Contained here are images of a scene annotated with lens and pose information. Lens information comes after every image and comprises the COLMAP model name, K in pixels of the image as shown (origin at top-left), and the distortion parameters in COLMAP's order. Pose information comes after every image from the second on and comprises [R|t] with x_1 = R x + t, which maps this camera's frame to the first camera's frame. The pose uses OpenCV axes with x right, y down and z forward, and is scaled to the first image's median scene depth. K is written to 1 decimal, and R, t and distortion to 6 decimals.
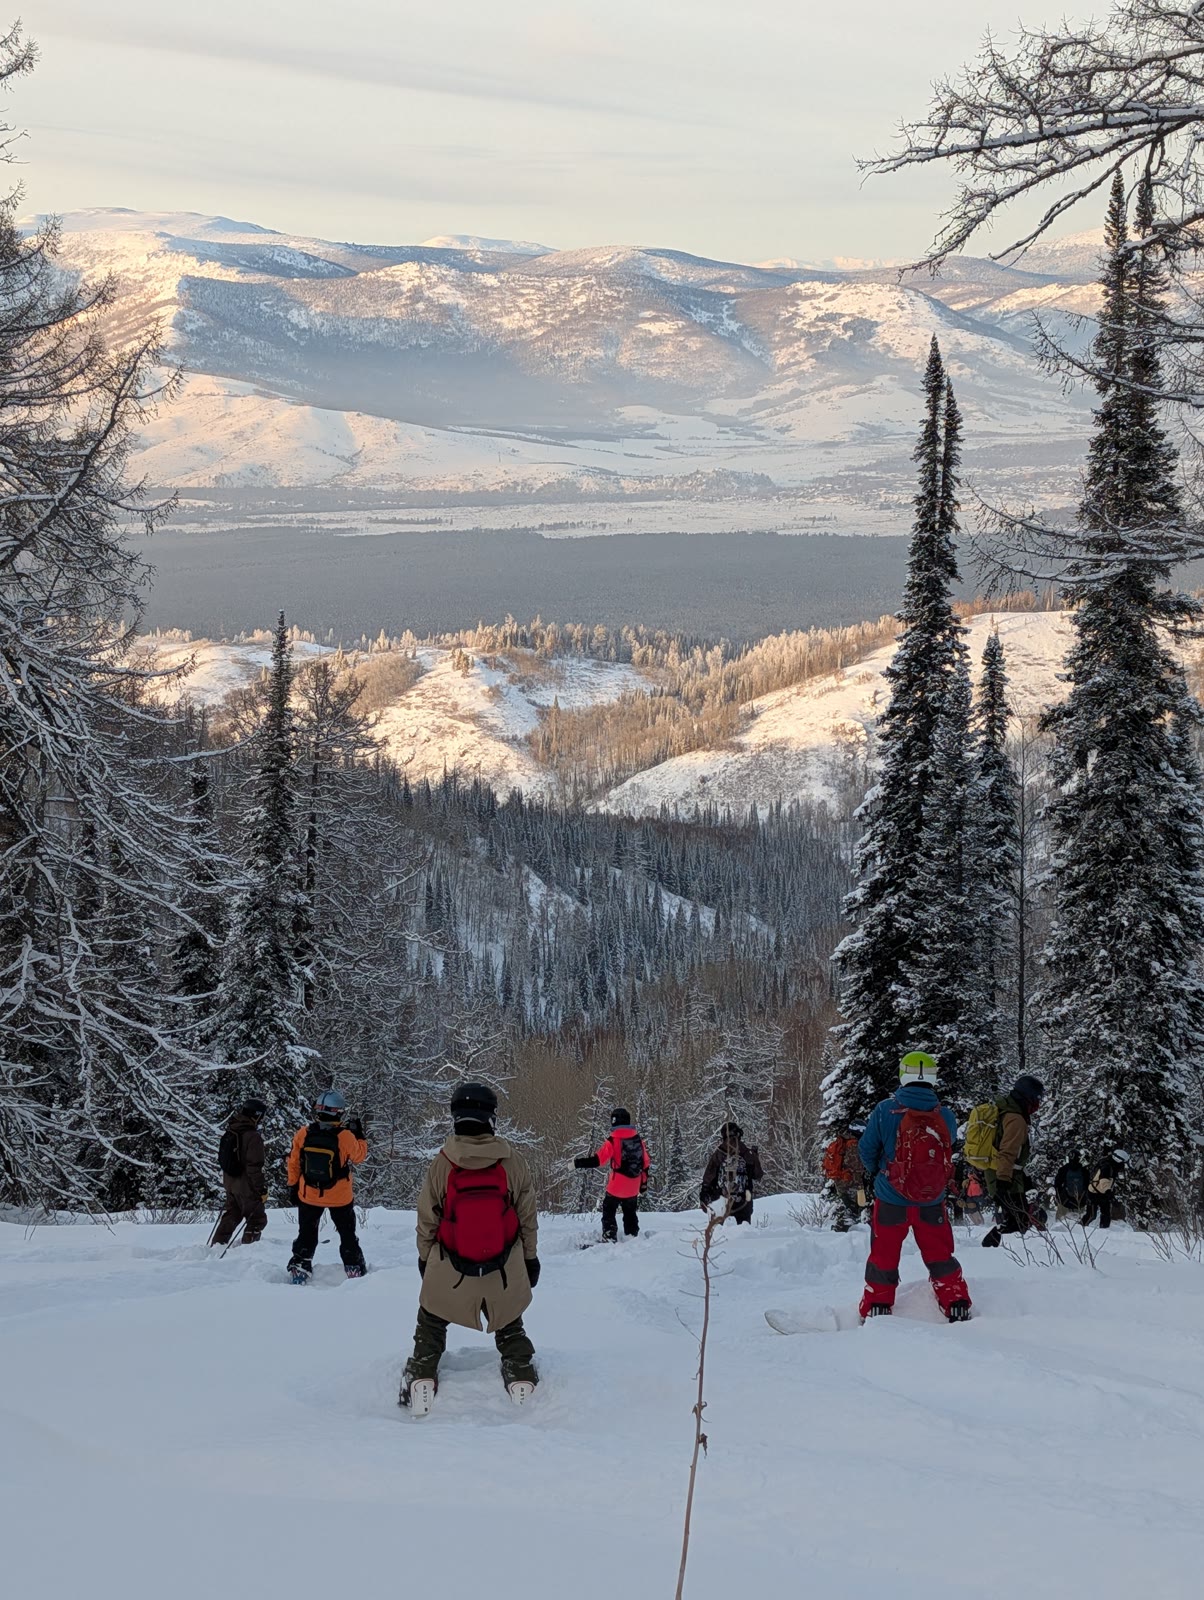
lens RADIAL K [[2272.1, 0, 602.0], [0, 2272.1, 800.0], [0, 0, 1]] dist [0.180079, -0.025720]
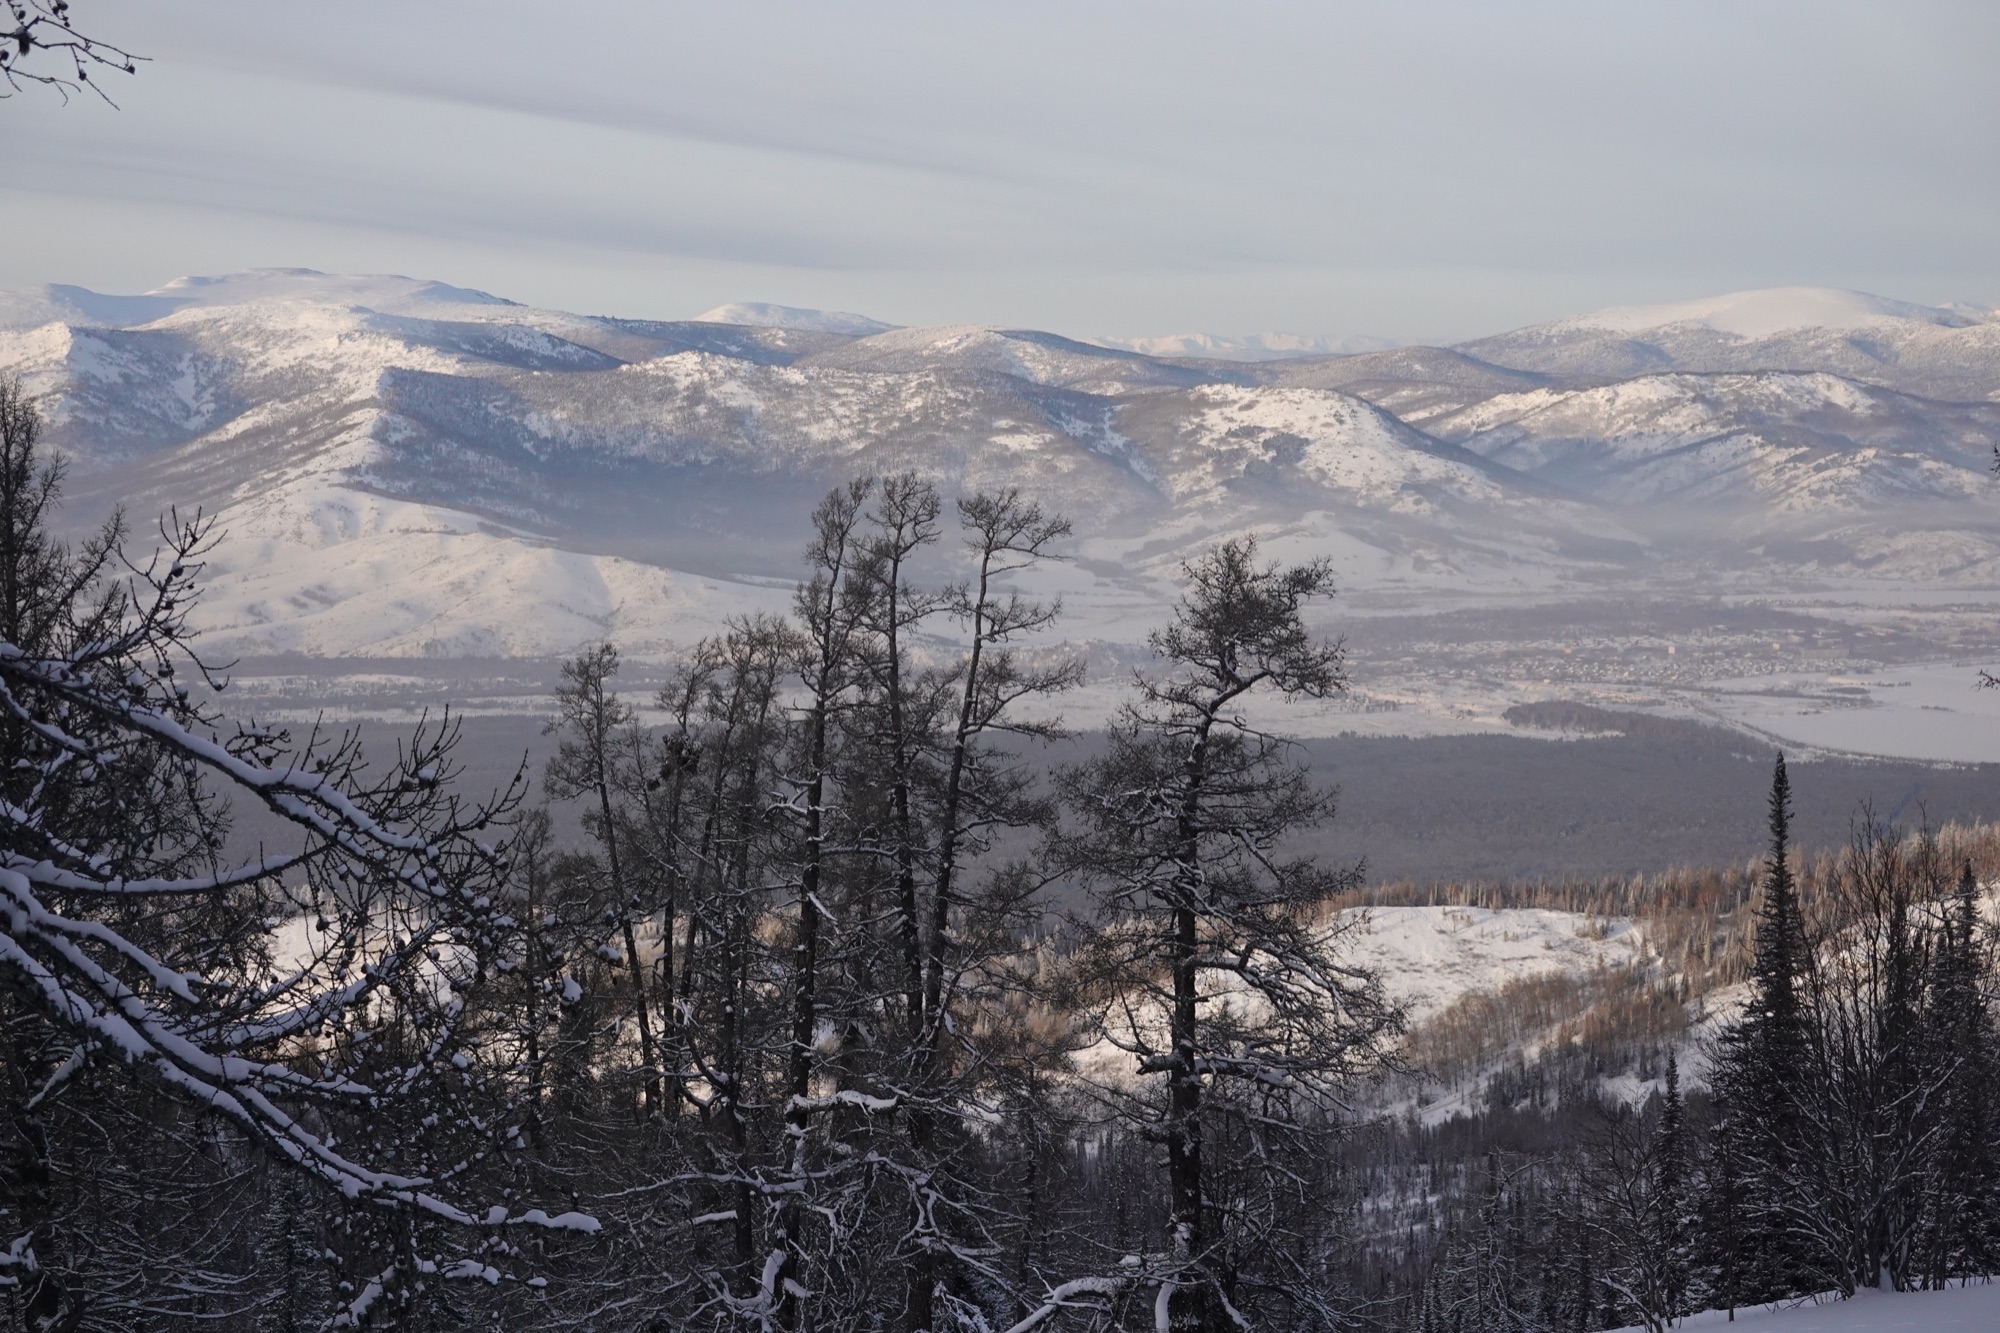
lens RADIAL K [[3580.9, 0, 1000.0], [0, 3580.9, 666.5], [0, 0, 1]] dist [-0.059753, 1.344430]
pose [[0.999962, 0.005364, 0.006906, 0.010805], [-0.004660, 0.995157, -0.098186, -0.017799], [-0.007400, 0.098150, 0.995144, -0.156375]]
